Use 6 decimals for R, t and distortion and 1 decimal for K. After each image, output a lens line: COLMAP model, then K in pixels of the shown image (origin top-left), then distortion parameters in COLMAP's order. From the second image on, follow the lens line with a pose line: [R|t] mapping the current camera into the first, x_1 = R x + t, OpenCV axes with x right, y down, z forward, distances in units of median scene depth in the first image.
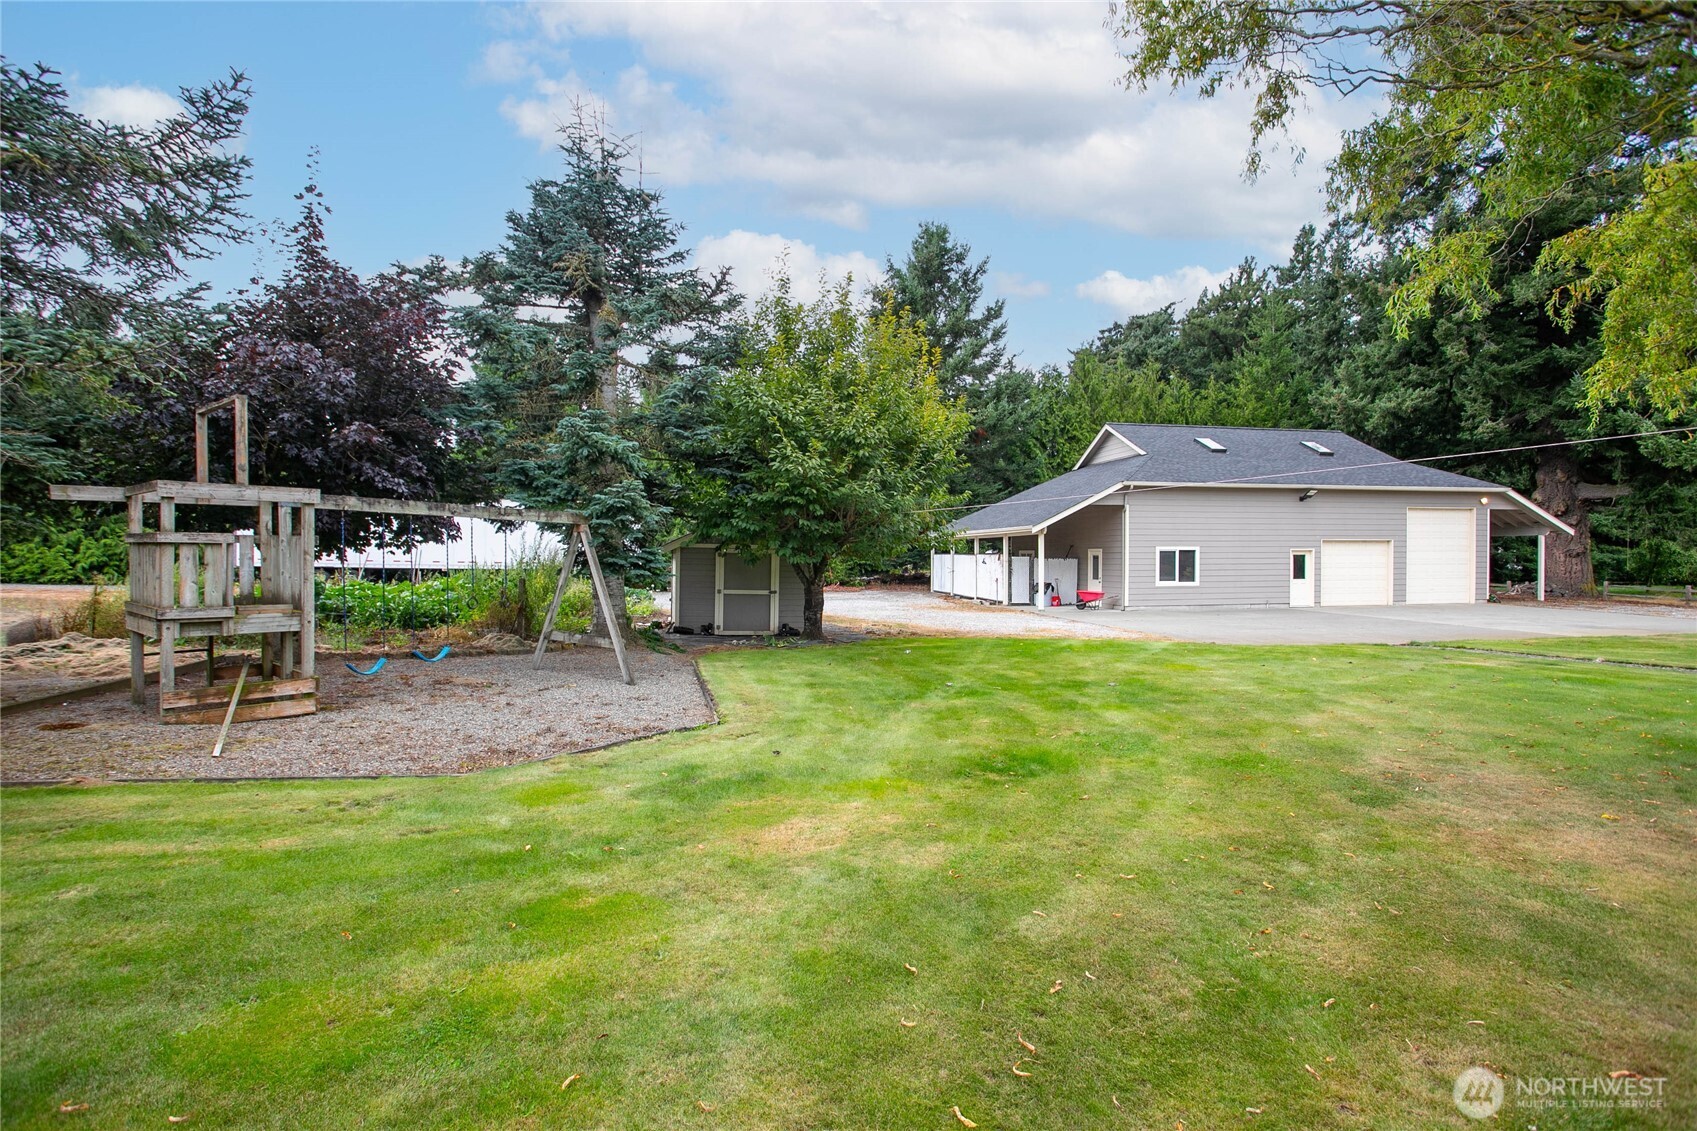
lens RADIAL K [[839.5, 0, 896.1], [0, 839.5, 566.1], [0, 0, 1]] dist [-0.000006, 0.000136]
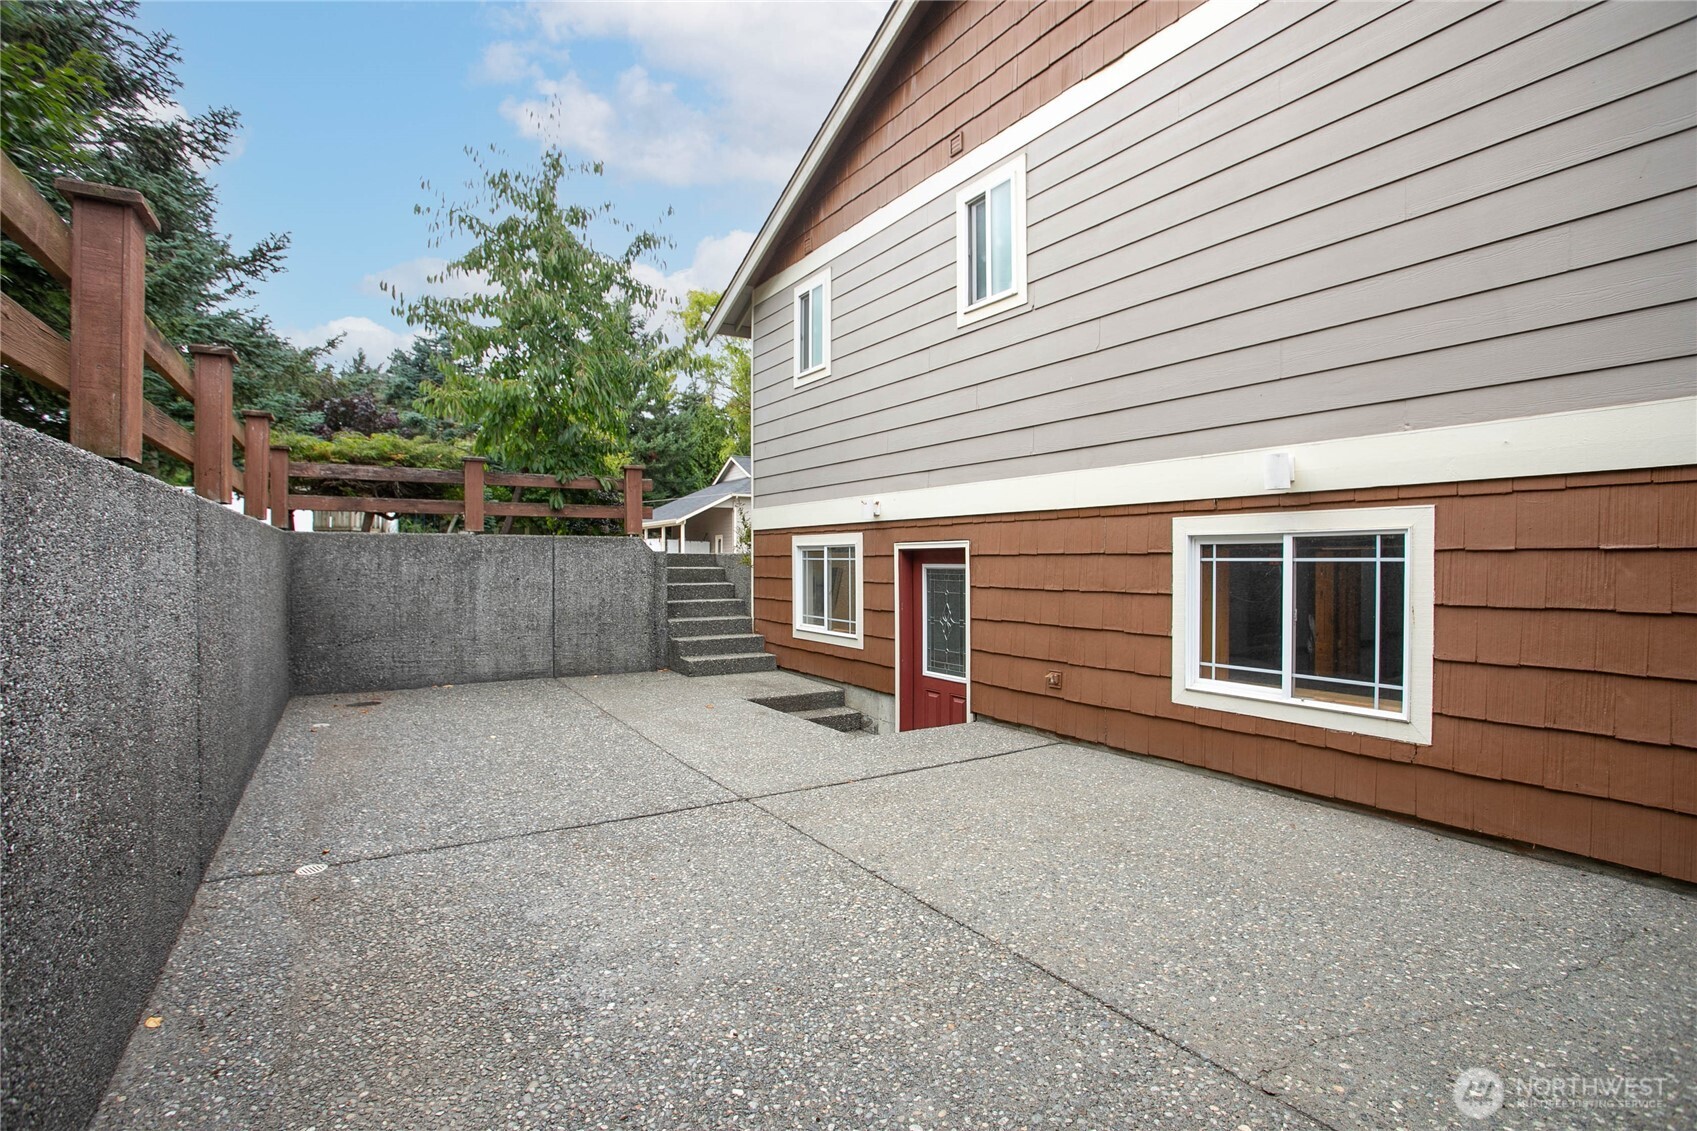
lens RADIAL K [[799.6, 0, 839.4], [0, 799.6, 560.6], [0, 0, 1]] dist [0.000176, 0.000071]
pose [[0.955265, -0.001232, 0.295748, 0.001641], [0.003076, 0.999979, -0.005773, 0.037152], [-0.295734, 0.006424, 0.955249, -0.521733]]
